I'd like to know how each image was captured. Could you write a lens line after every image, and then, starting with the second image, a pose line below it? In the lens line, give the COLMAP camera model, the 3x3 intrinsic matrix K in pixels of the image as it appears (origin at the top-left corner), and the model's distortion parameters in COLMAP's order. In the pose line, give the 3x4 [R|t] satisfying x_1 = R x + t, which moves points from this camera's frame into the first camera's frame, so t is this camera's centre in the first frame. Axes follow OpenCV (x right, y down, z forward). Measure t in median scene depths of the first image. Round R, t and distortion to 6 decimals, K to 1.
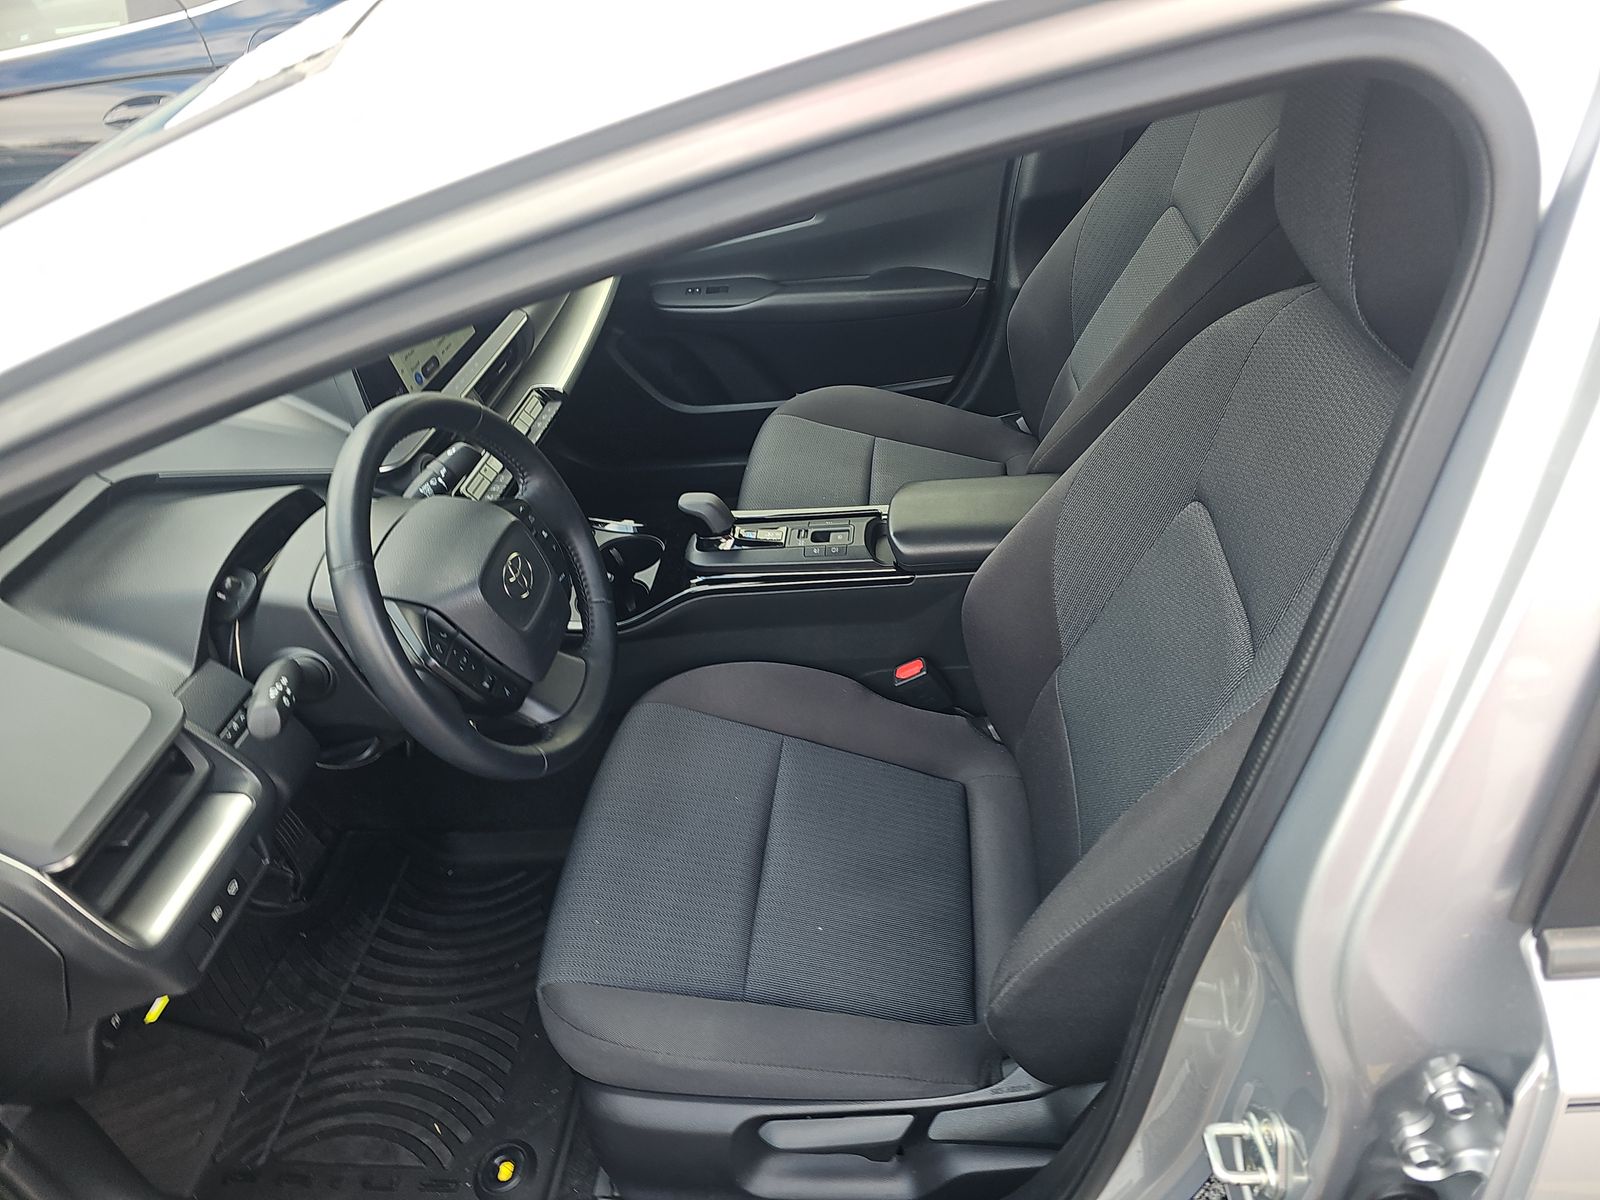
lens RADIAL K [[1083.9, 0, 806.1], [0, 1083.9, 610.0], [0, 0, 1]] dist [0.007995, 0.000582]
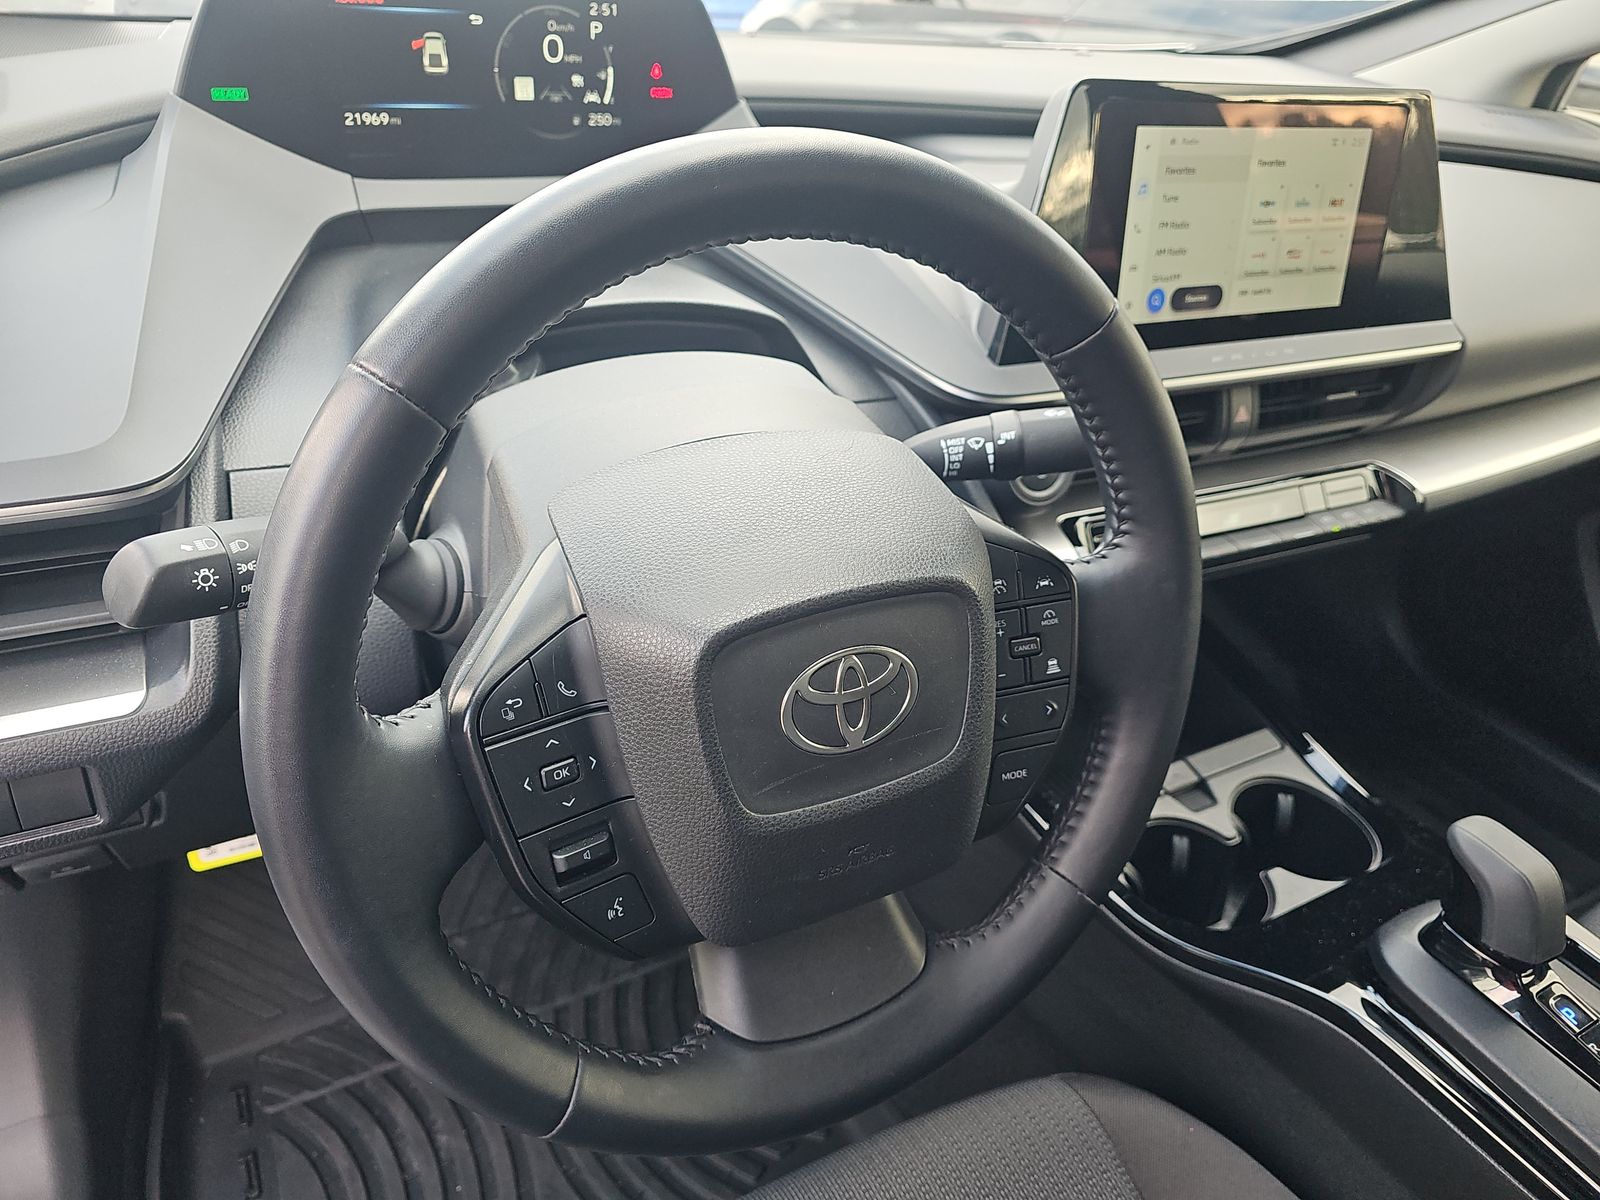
lens RADIAL K [[1083.9, 0, 806.1], [0, 1083.9, 610.0], [0, 0, 1]] dist [0.007995, 0.000582]
pose [[0.551861, 0.562896, -0.615303, -0.046603], [-0.605464, 0.777823, 0.168537, -0.082335], [0.573465, 0.279535, 0.770063, 0.527954]]
